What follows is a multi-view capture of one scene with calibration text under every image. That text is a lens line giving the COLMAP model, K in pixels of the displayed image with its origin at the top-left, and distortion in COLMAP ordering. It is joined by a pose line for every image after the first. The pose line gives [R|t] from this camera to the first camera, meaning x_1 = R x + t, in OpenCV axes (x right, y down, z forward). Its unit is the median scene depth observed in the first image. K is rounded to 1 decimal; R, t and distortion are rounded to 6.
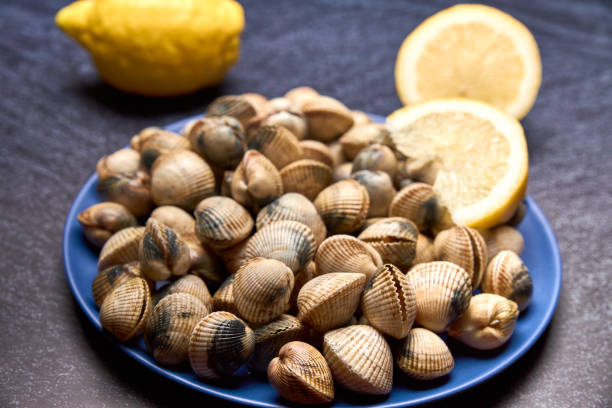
lens RADIAL K [[910.6, 0, 303.8], [0, 910.6, 203.4], [0, 0, 1]] dist [-0.070721, 0.000000]
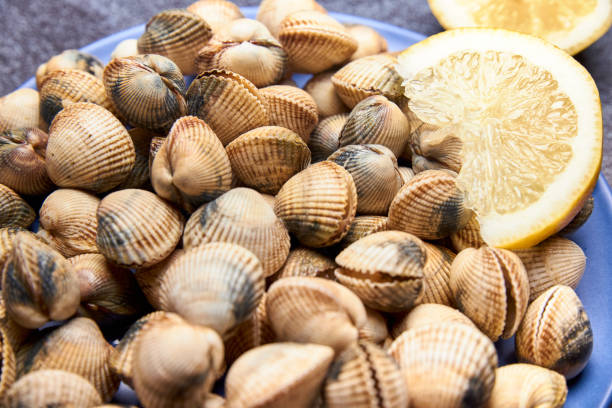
lens RADIAL K [[910.6, 0, 306.7], [0, 910.6, 205.2], [0, 0, 1]] dist [-0.070721, 0.000000]
pose [[0.997824, 0.041486, -0.051254, 0.071991], [-0.029522, 0.976094, 0.215336, -0.147516], [0.058962, -0.213354, 0.975194, 0.360339]]
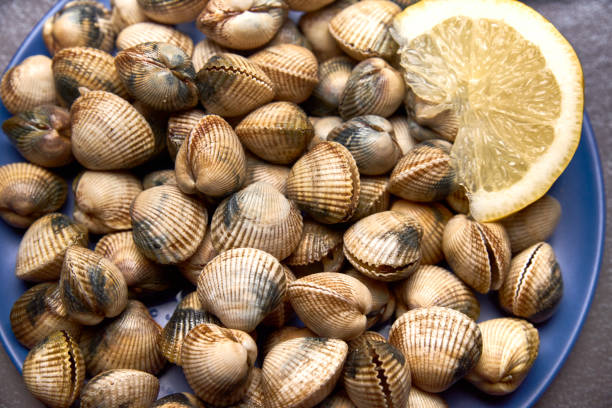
lens RADIAL K [[910.6, 0, 307.9], [0, 910.6, 199.8], [0, 0, 1]] dist [-0.070721, 0.000000]
pose [[0.999824, 0.002310, -0.018633, 0.043925], [0.008511, 0.828842, 0.559418, -0.427673], [0.016736, -0.559478, 0.828676, 0.387495]]
